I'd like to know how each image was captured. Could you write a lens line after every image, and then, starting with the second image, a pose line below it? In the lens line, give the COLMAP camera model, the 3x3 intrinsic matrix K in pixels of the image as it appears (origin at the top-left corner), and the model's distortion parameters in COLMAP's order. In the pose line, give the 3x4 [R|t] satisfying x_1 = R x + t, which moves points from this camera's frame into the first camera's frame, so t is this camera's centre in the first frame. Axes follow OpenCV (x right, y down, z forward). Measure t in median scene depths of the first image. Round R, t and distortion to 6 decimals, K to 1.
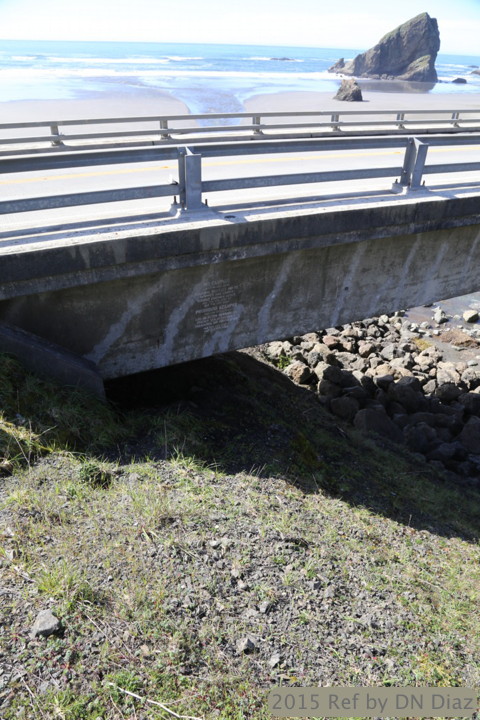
lens RADIAL K [[490.7, 0, 244.2], [0, 490.7, 367.7], [0, 0, 1]] dist [-0.120399, 0.072017]
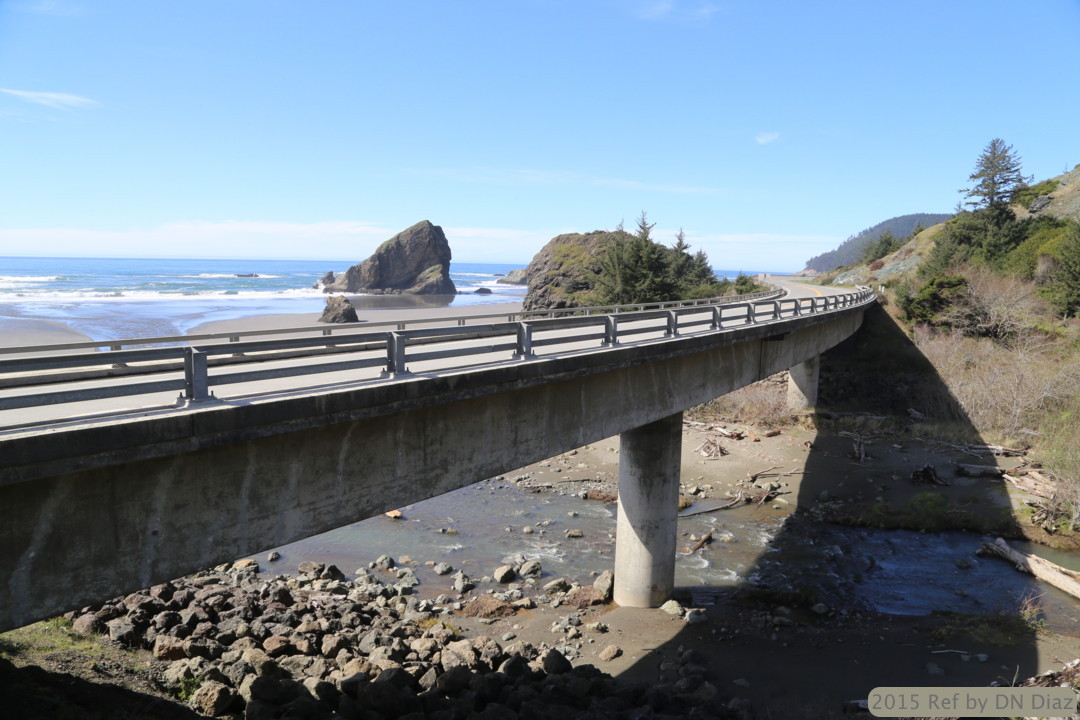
lens RADIAL K [[736.1, 0, 546.6], [0, 736.1, 358.6], [0, 0, 1]] dist [-0.120399, 0.072017]
pose [[0.899144, -0.065597, 0.432708, 0.127830], [0.251633, 0.886425, -0.388500, 0.081379], [-0.358078, 0.458201, 0.813530, -0.119882]]
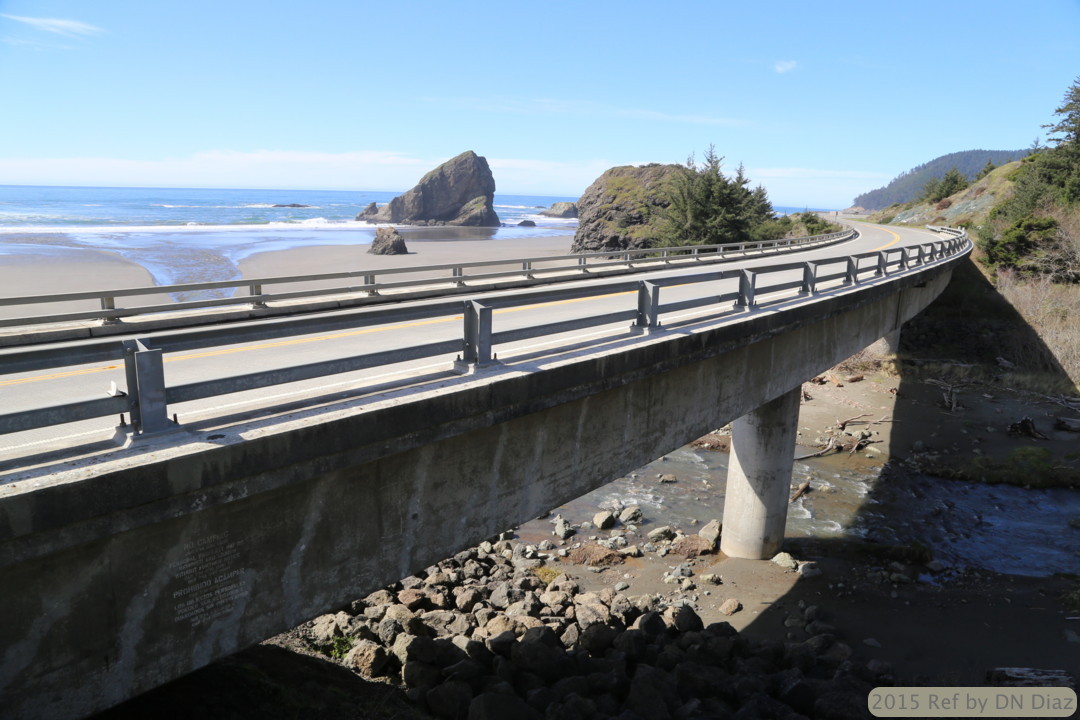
lens RADIAL K [[736.1, 0, 546.4], [0, 736.1, 359.1], [0, 0, 1]] dist [-0.120399, 0.072017]
pose [[0.921029, -0.085199, 0.380062, 0.006126], [0.216723, 0.922880, -0.318314, -0.001639], [-0.323632, 0.375544, 0.868464, -0.004154]]
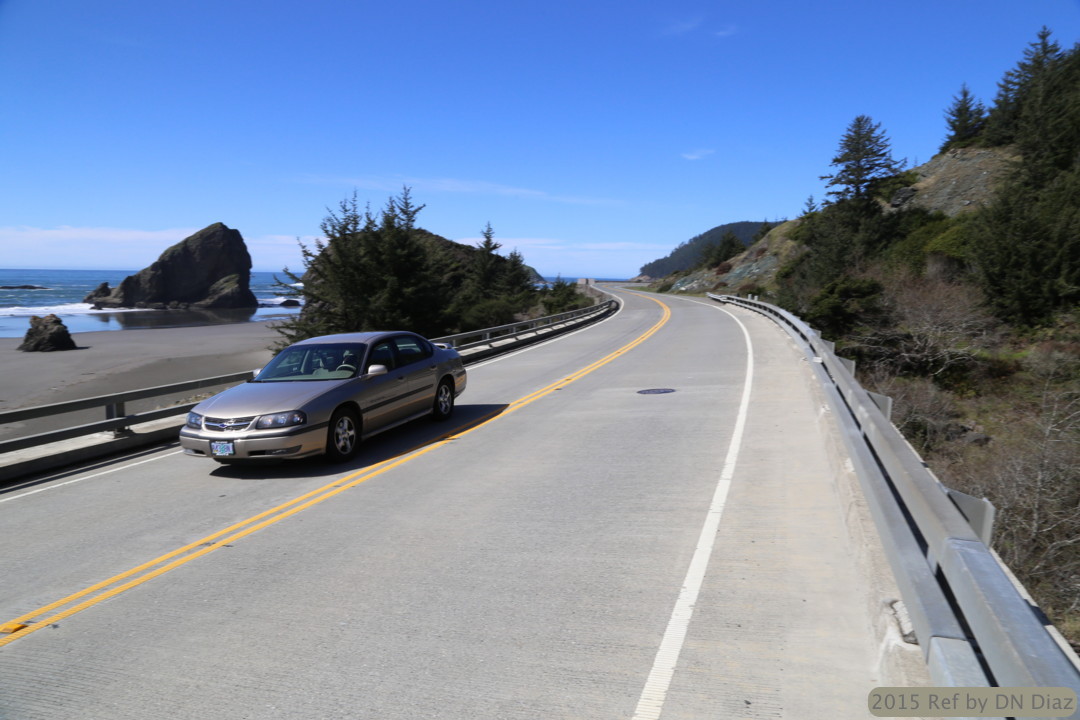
lens RADIAL K [[736.1, 0, 550.1], [0, 736.1, 368.2], [0, 0, 1]] dist [-0.120399, 0.072017]
pose [[0.781870, -0.092048, 0.616608, 1.461245], [0.355747, 0.878087, -0.320011, -0.632982], [-0.511979, 0.469564, 0.719296, 1.018178]]
